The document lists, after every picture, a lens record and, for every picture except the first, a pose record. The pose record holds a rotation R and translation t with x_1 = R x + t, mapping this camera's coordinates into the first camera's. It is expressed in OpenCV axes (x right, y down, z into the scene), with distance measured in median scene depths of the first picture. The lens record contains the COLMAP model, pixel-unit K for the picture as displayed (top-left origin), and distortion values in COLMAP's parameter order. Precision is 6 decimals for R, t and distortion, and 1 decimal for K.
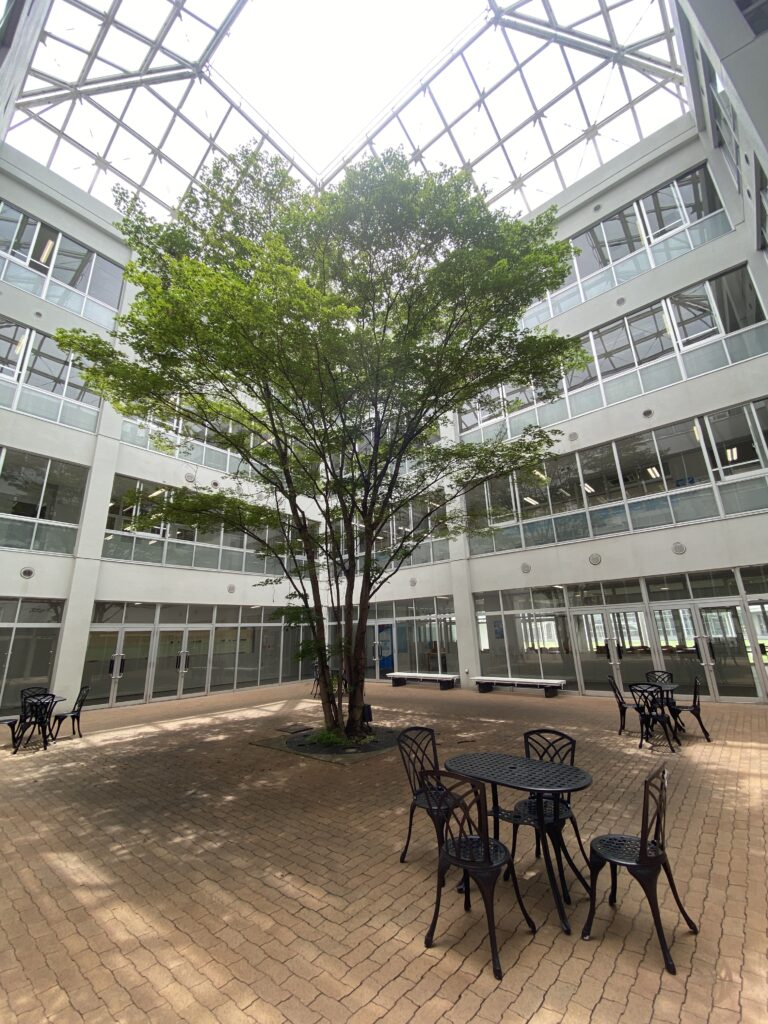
lens RADIAL K [[417.9, 0, 384.0], [0, 417.9, 512.0], [0, 0, 1]] dist [-0.039339, -0.000243]
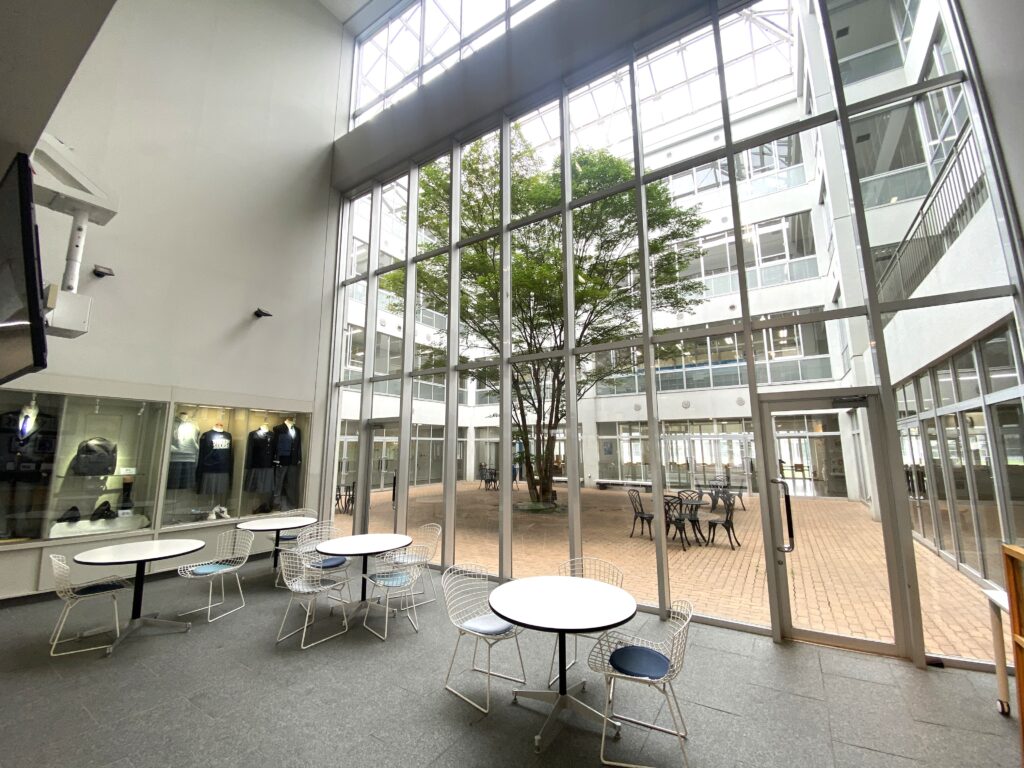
lens RADIAL K [[417.9, 0, 512.0], [0, 417.9, 384.0], [0, 0, 1]] dist [-0.039339, -0.000243]
pose [[0.989734, 0.053000, 0.132731, -0.315433], [-0.069158, 0.990332, 0.120252, -0.092659], [-0.125075, -0.128197, 0.983830, -0.382483]]
